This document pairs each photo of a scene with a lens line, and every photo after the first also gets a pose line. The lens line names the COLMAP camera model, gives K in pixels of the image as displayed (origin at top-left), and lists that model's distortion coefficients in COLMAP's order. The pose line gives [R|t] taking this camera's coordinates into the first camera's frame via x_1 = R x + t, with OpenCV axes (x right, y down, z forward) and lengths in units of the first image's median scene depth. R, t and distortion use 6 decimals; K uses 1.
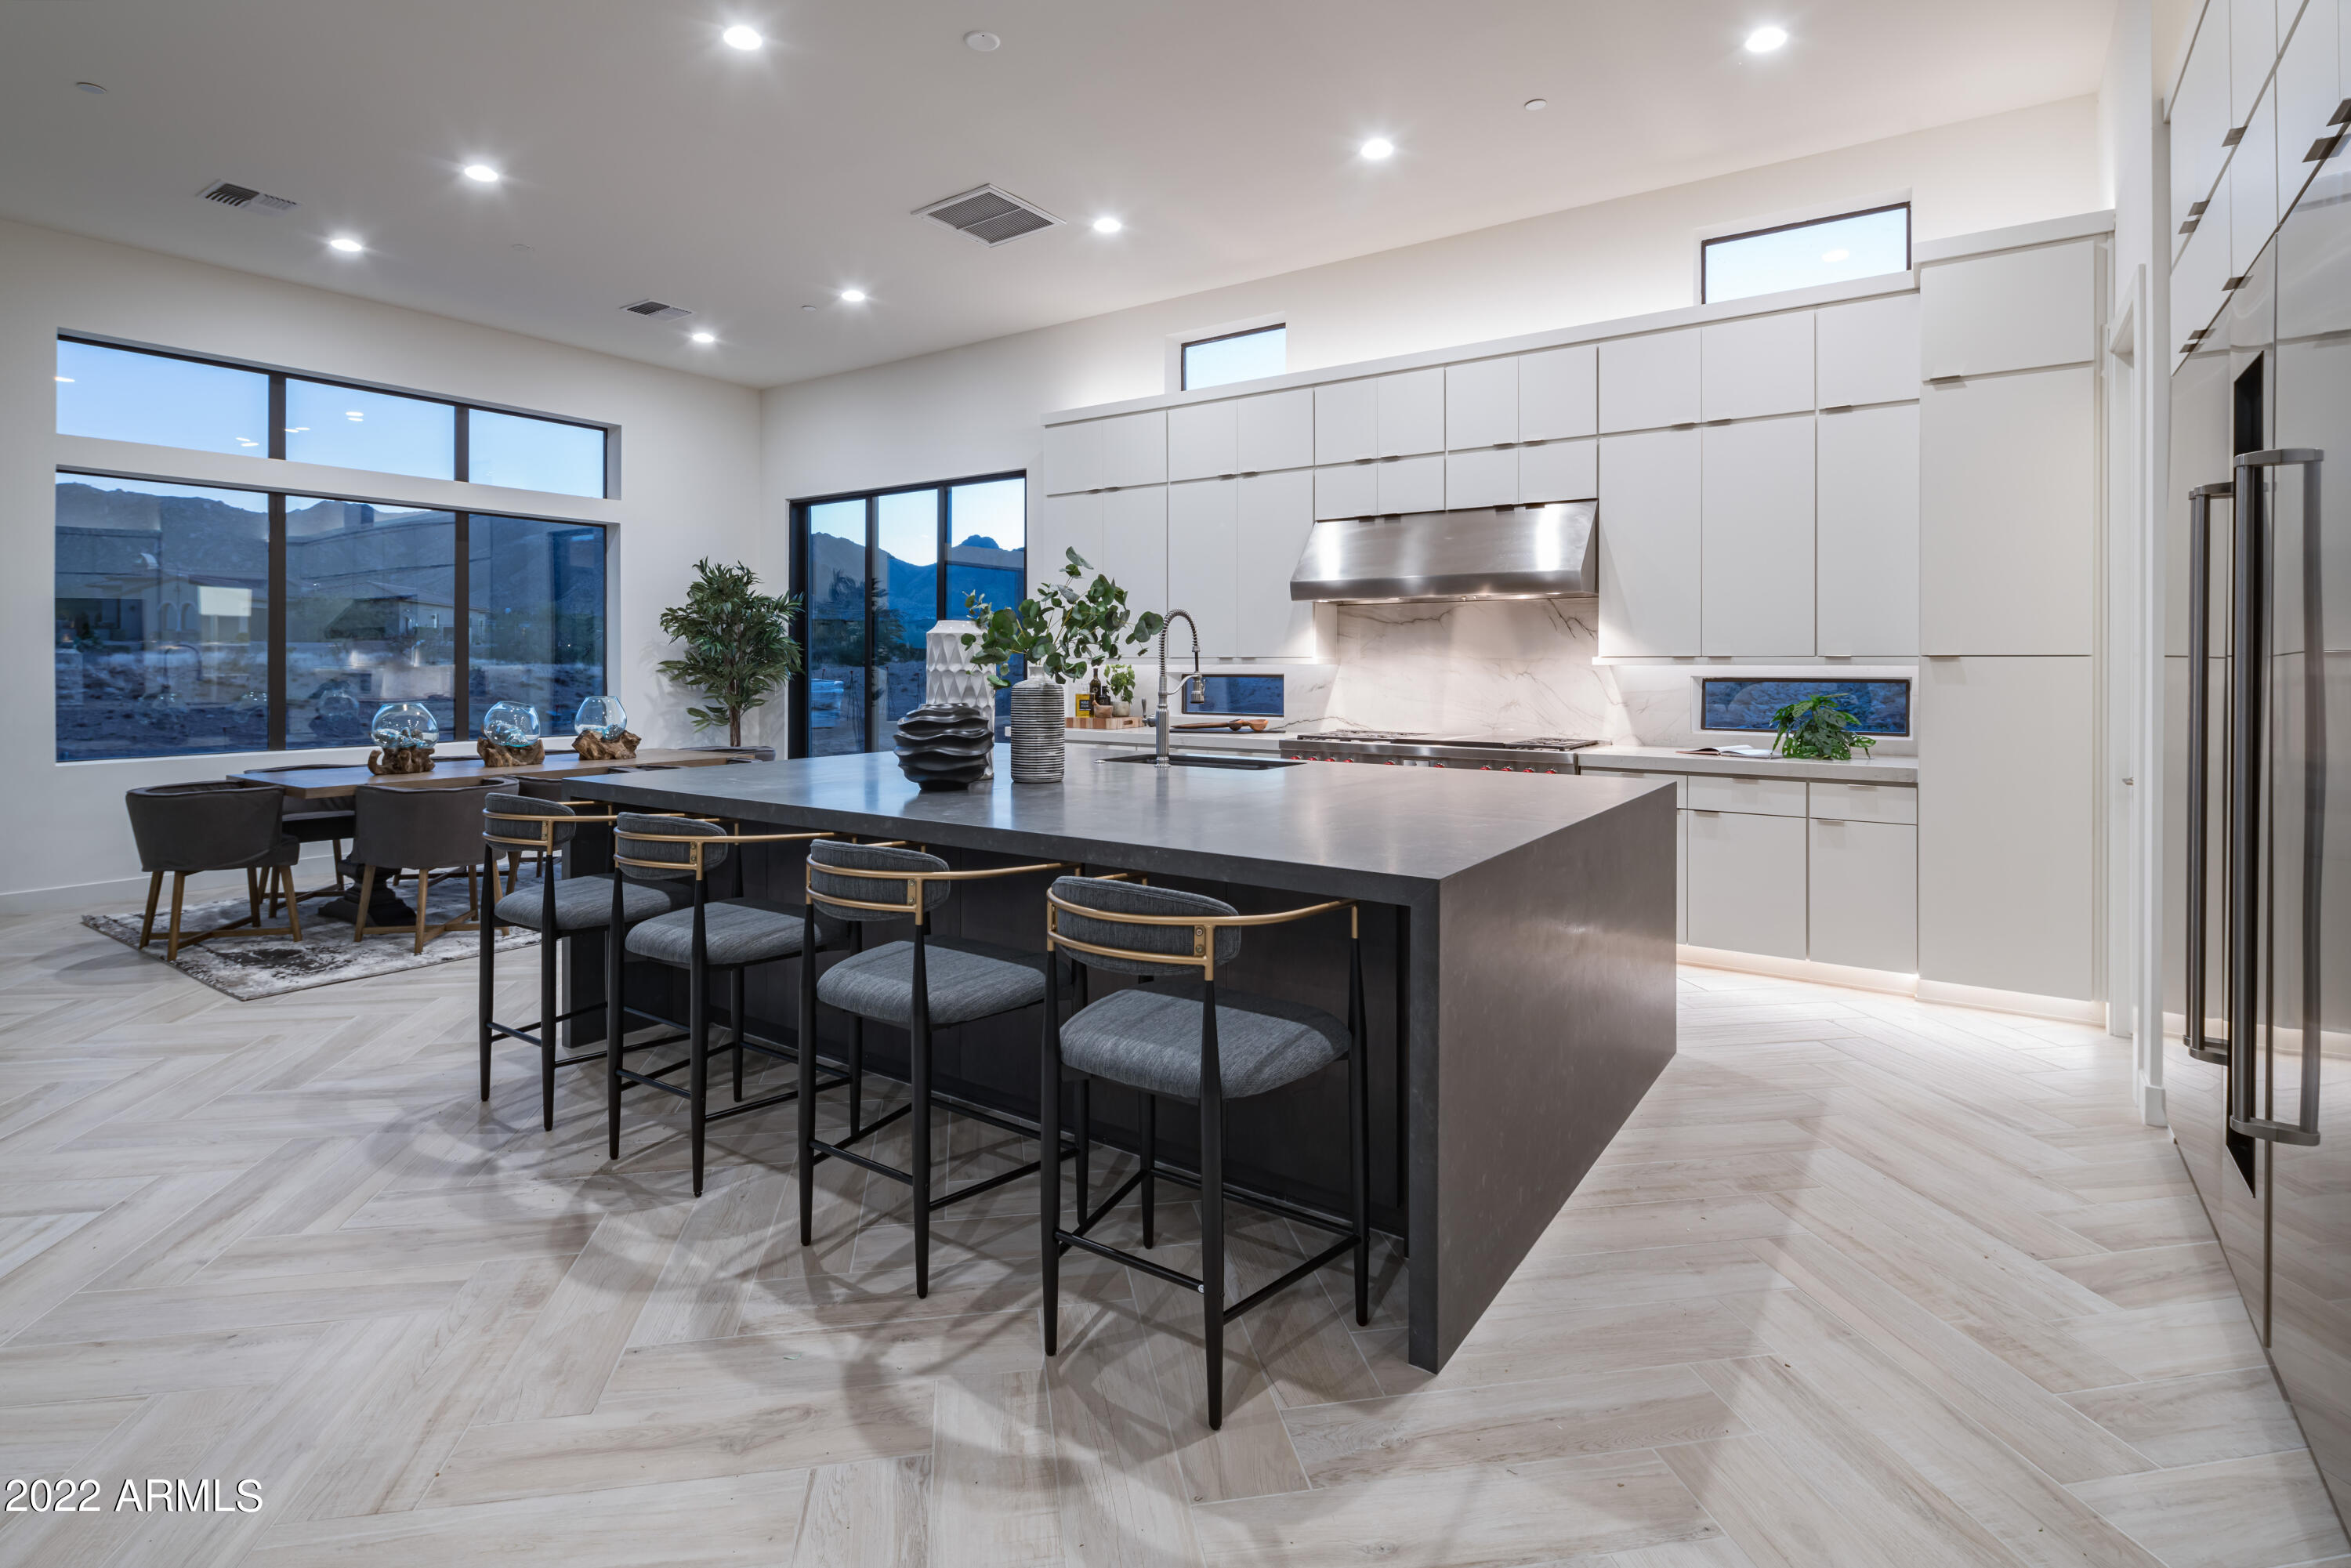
lens RADIAL K [[1141.9, 0, 1165.1], [0, 1141.9, 665.0], [0, 0, 1]] dist [0.001999, -0.001842]
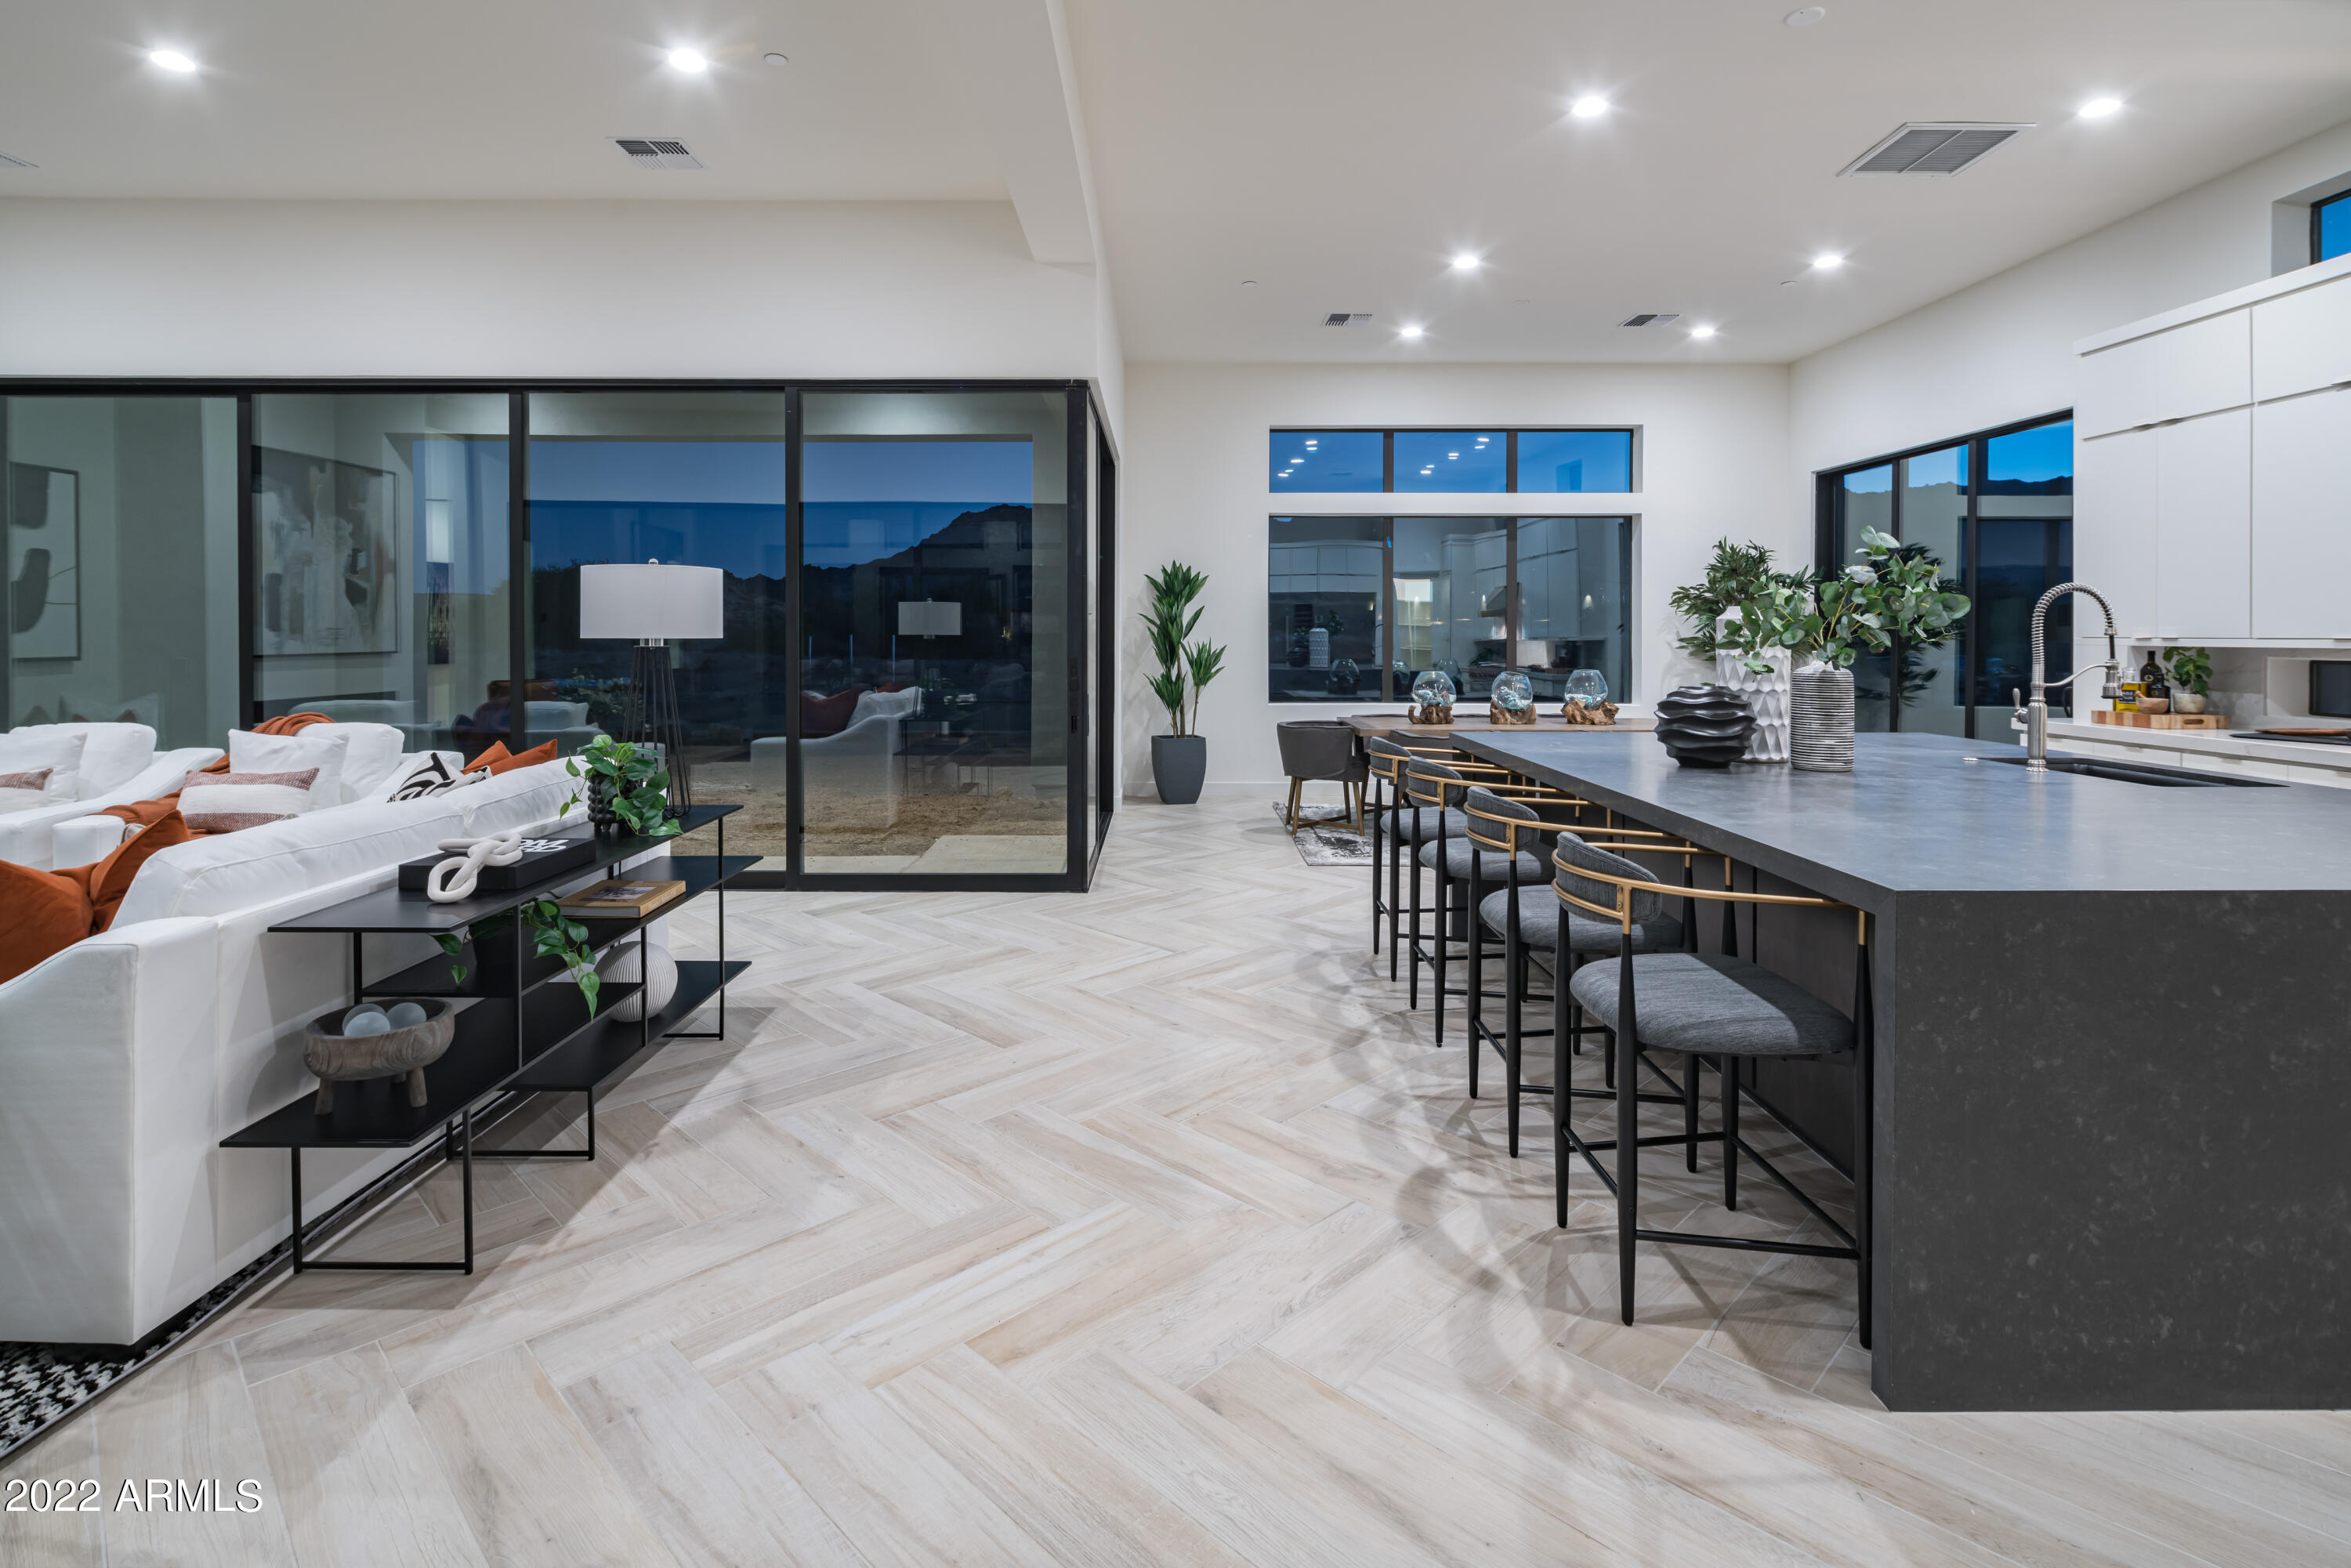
lens RADIAL K [[1135.7, 0, 1166.9], [0, 1135.7, 641.5], [0, 0, 1]] dist [0.001537, -0.001092]
pose [[0.573869, 0.006016, -0.818925, 0.289425], [-0.002154, 0.999981, 0.005836, -0.009796], [0.818944, -0.001586, 0.573871, -0.014161]]
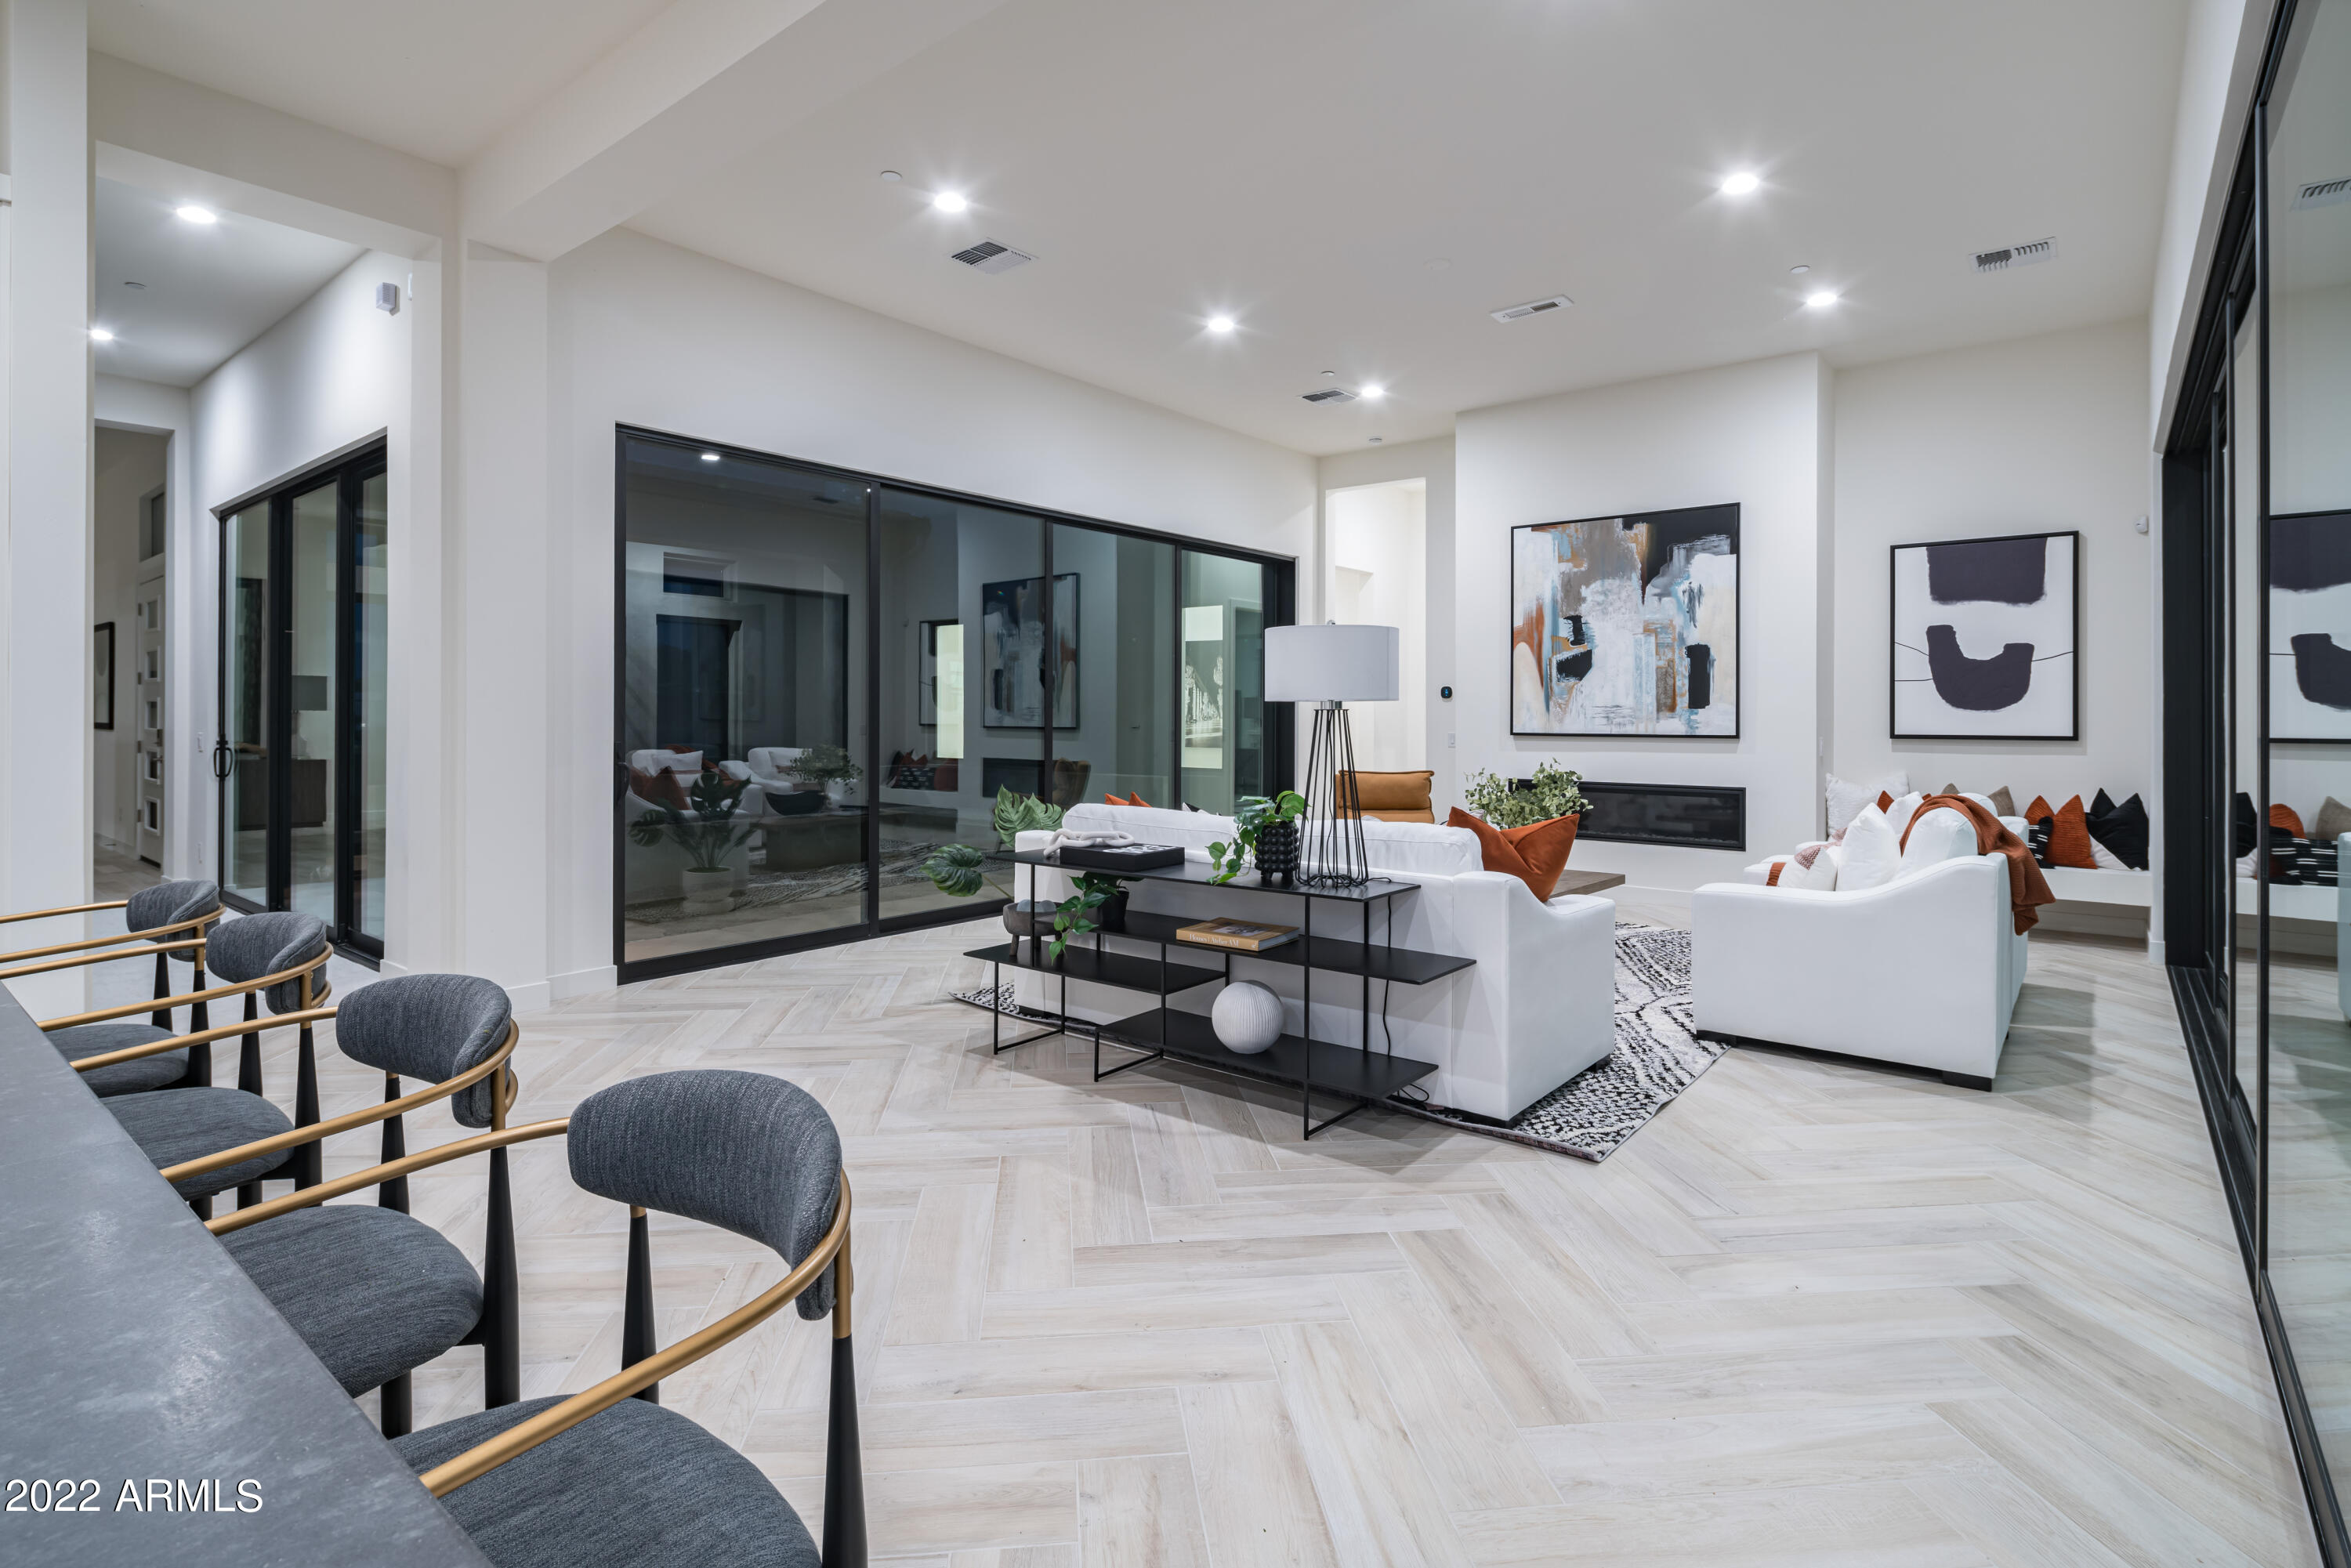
lens RADIAL K [[1140.2, 0, 1163.5], [0, 1140.2, 716.0], [0, 0, 1]] dist [0.001105, 0.000142]
pose [[-0.997280, -0.002806, 0.073655, -0.492404], [-0.002651, 0.999994, 0.002192, 0.001521], [-0.073660, 0.001991, -0.997281, 0.909512]]
